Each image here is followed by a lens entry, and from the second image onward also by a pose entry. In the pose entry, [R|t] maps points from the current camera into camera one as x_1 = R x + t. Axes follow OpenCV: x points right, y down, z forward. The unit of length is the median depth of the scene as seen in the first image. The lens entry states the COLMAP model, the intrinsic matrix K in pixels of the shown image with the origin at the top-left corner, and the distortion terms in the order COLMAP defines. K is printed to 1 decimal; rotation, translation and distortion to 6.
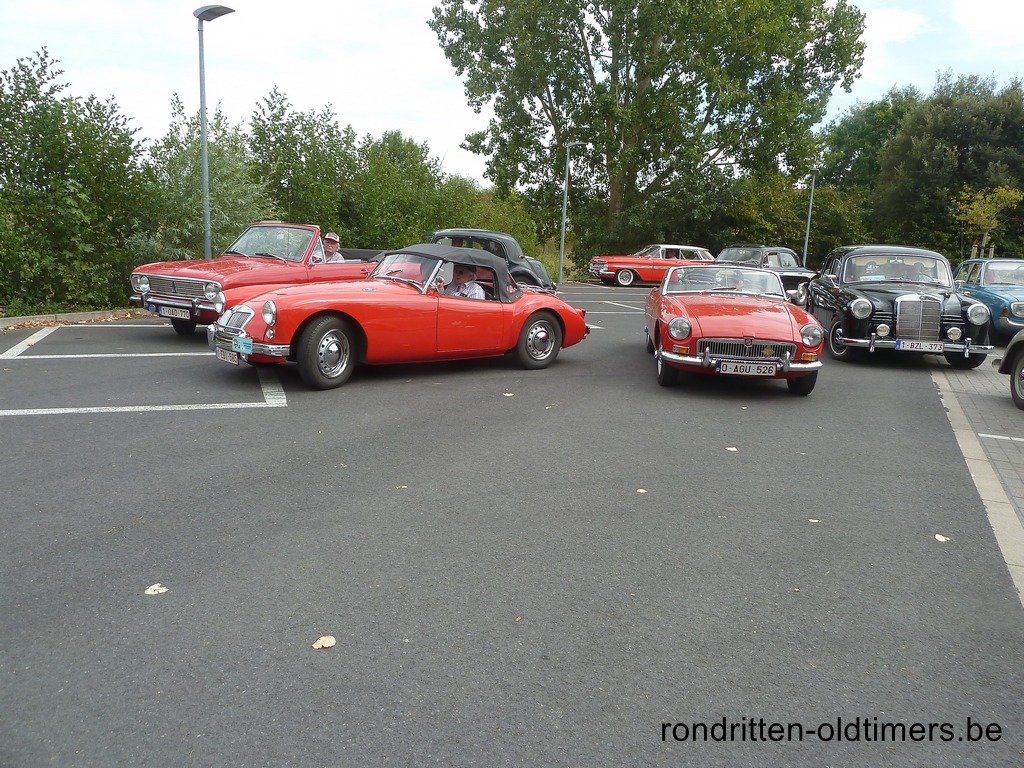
lens RADIAL K [[774.0, 0, 541.8], [0, 774.0, 374.2], [0, 0, 1]] dist [-0.009466, 0.005031]
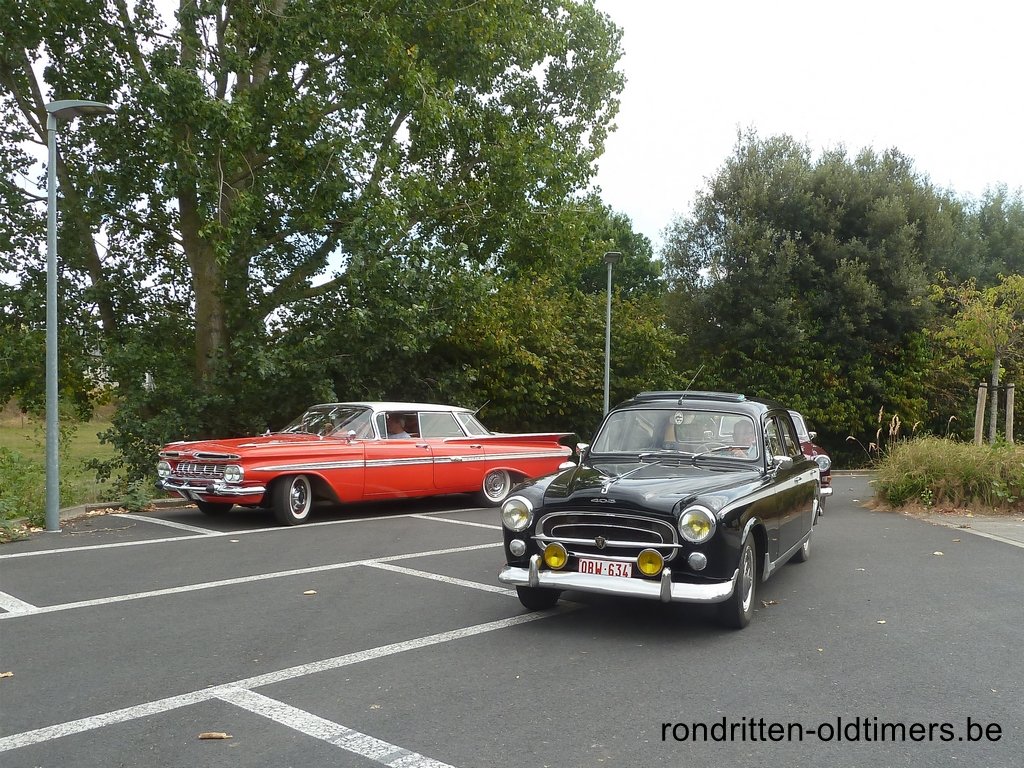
lens RADIAL K [[835.5, 0, 573.8], [0, 835.5, 438.0], [0, 0, 1]] dist [-0.006948, 0.002636]
pose [[0.865336, -0.052849, 0.498398, 0.029750], [0.112143, 0.989629, -0.089769, -0.079592], [-0.488485, 0.133572, 0.862288, 0.469073]]
